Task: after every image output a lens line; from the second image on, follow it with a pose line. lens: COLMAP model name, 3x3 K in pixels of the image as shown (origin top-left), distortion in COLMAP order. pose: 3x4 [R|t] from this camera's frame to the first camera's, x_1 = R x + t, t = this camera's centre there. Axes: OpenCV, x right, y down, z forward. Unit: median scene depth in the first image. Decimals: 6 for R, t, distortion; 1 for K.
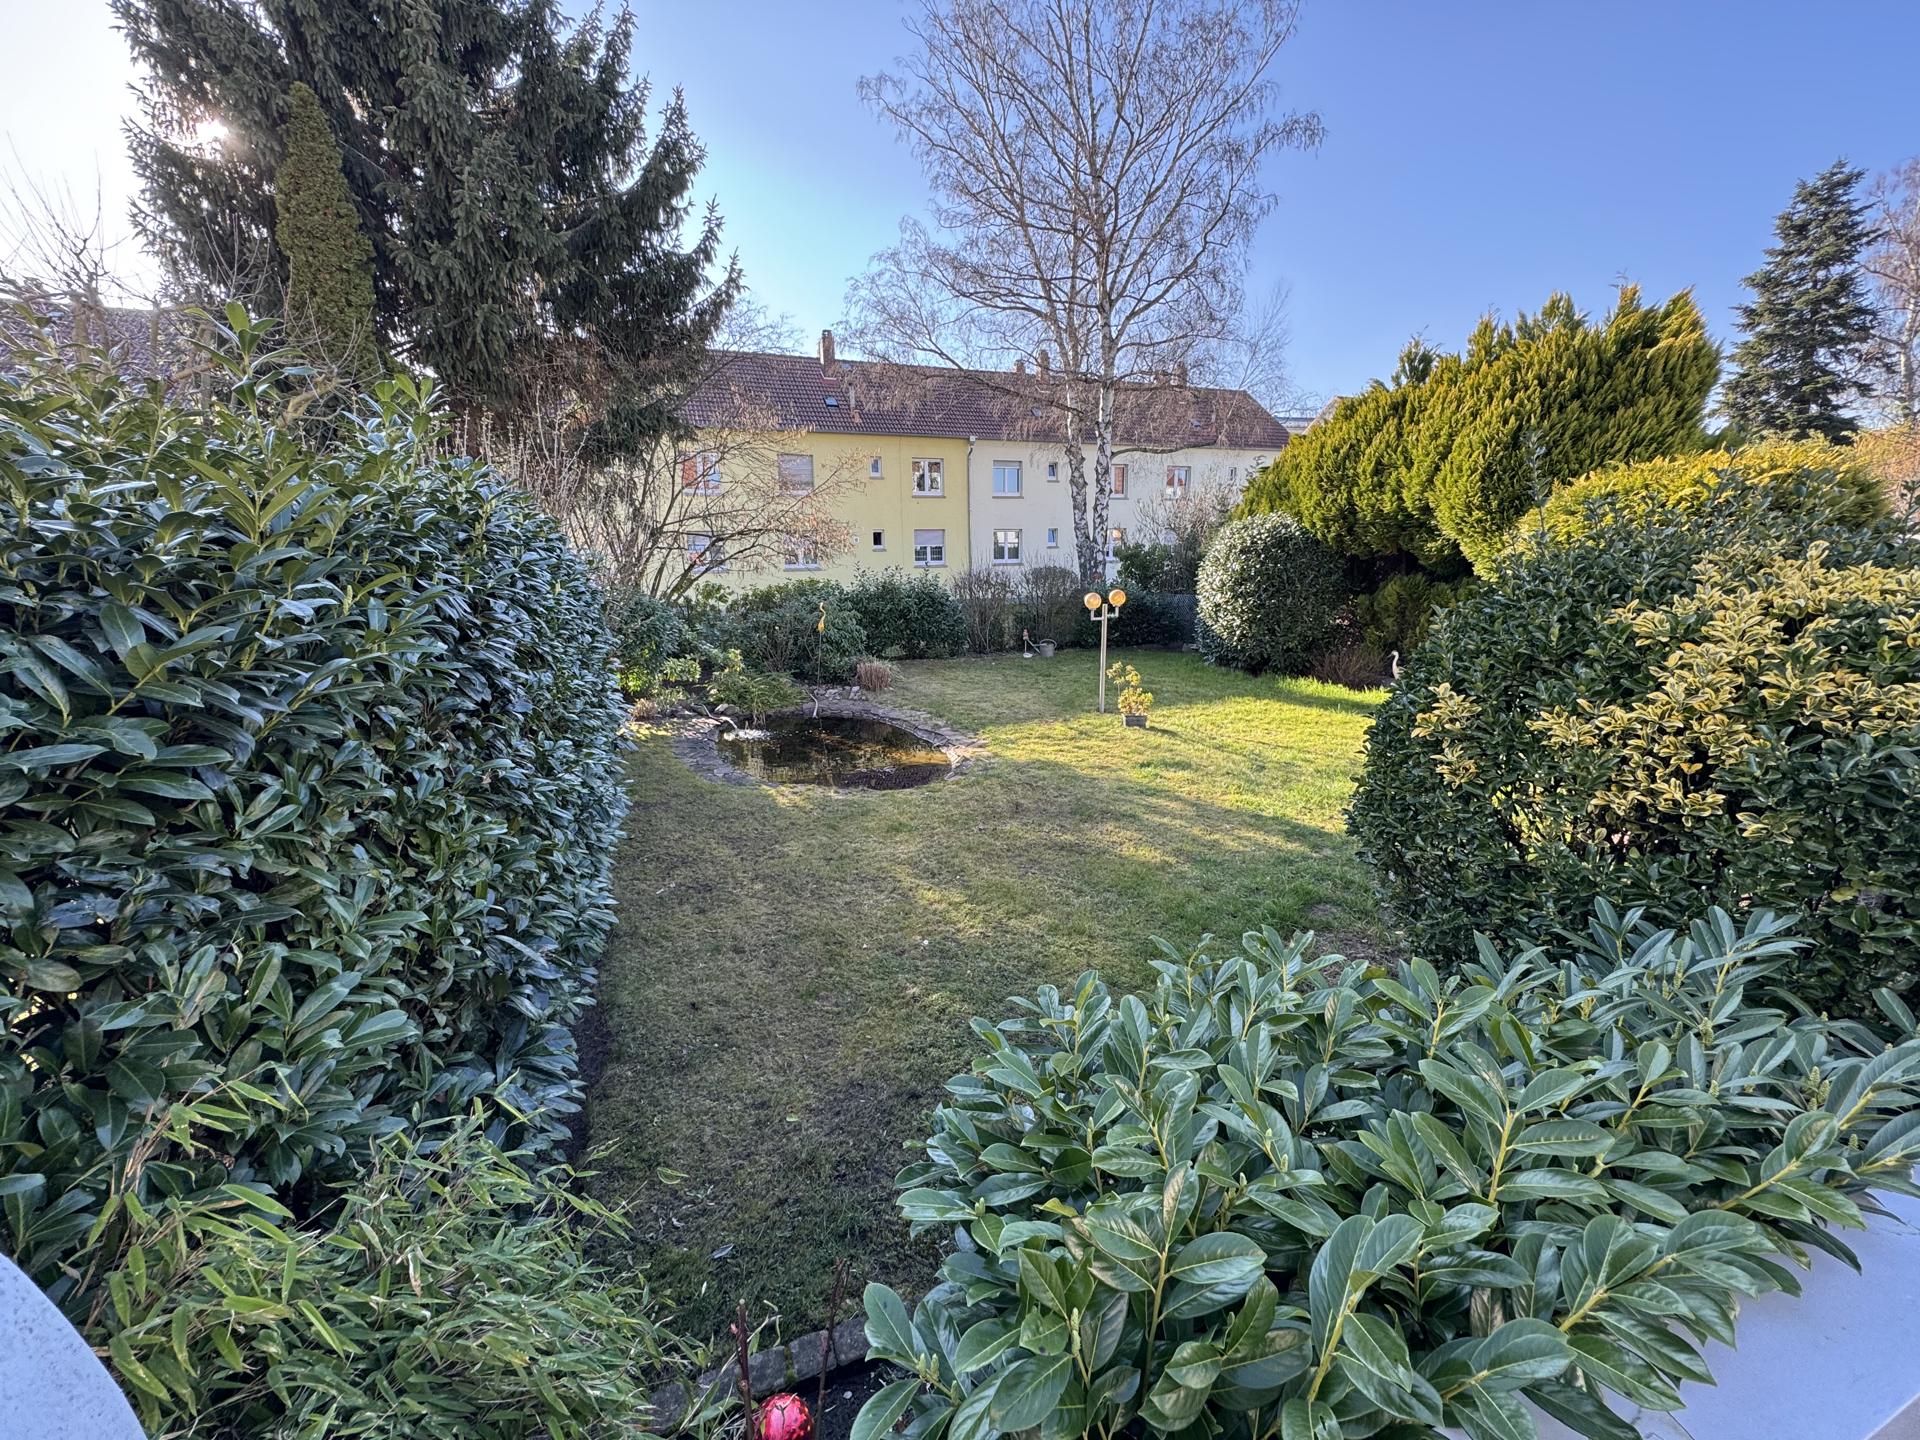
lens RADIAL K [[759.4, 0, 960.0], [0, 759.4, 720.0], [0, 0, 1]] dist [0.000648, -0.000473]
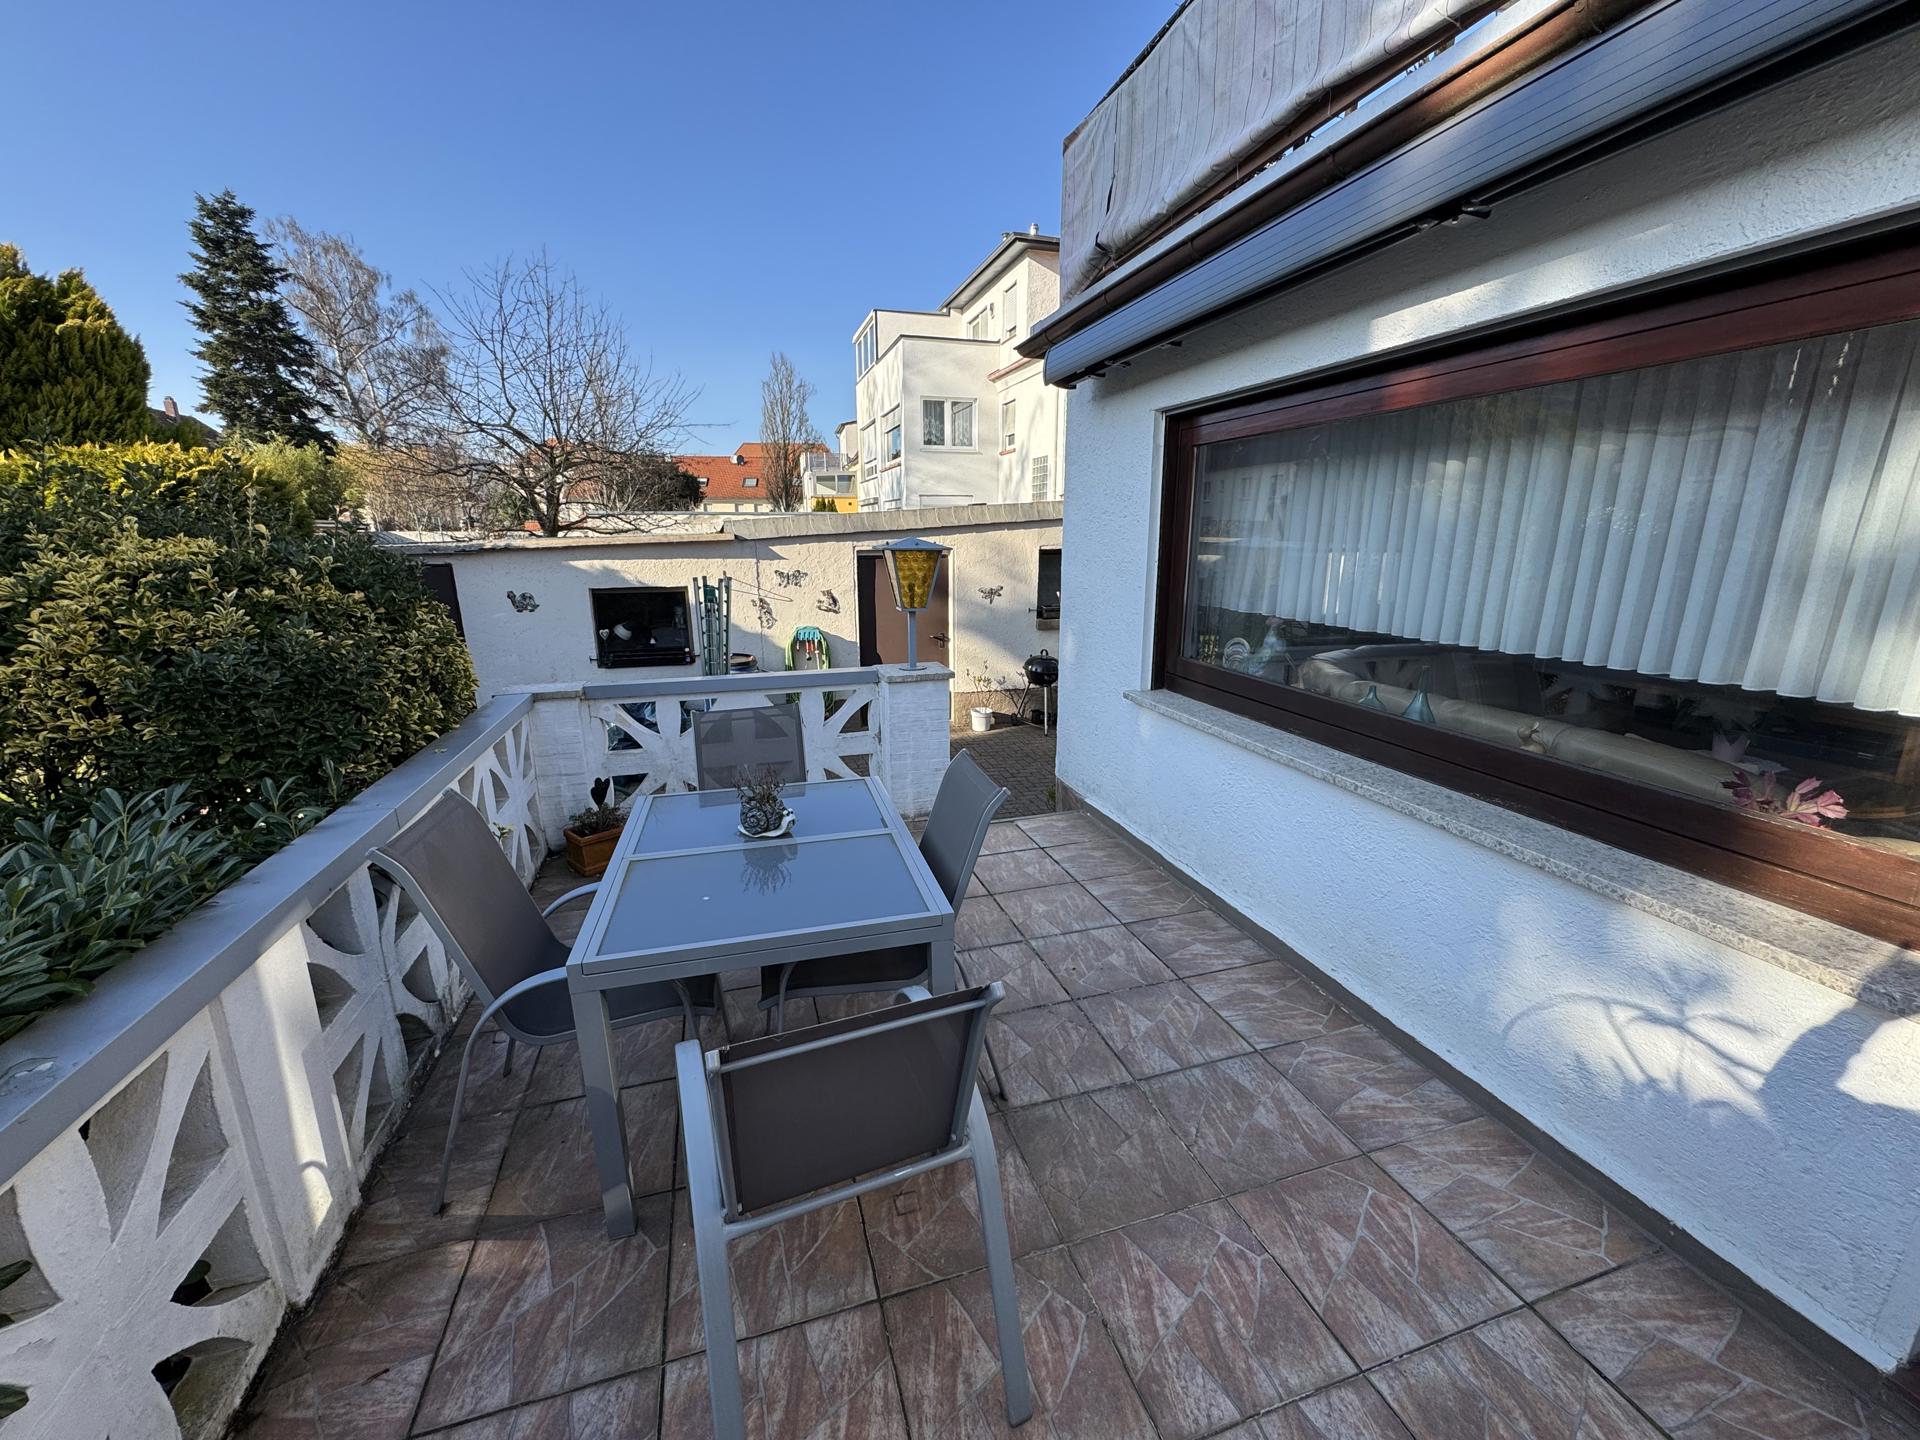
lens RADIAL K [[759.4, 0, 960.0], [0, 759.4, 720.0], [0, 0, 1]] dist [0.000648, -0.000473]
pose [[0.077861, -0.226145, 0.970977, -0.104745], [0.220127, 0.953796, 0.204492, 0.138817], [-0.972359, 0.197816, 0.124045, -0.460157]]
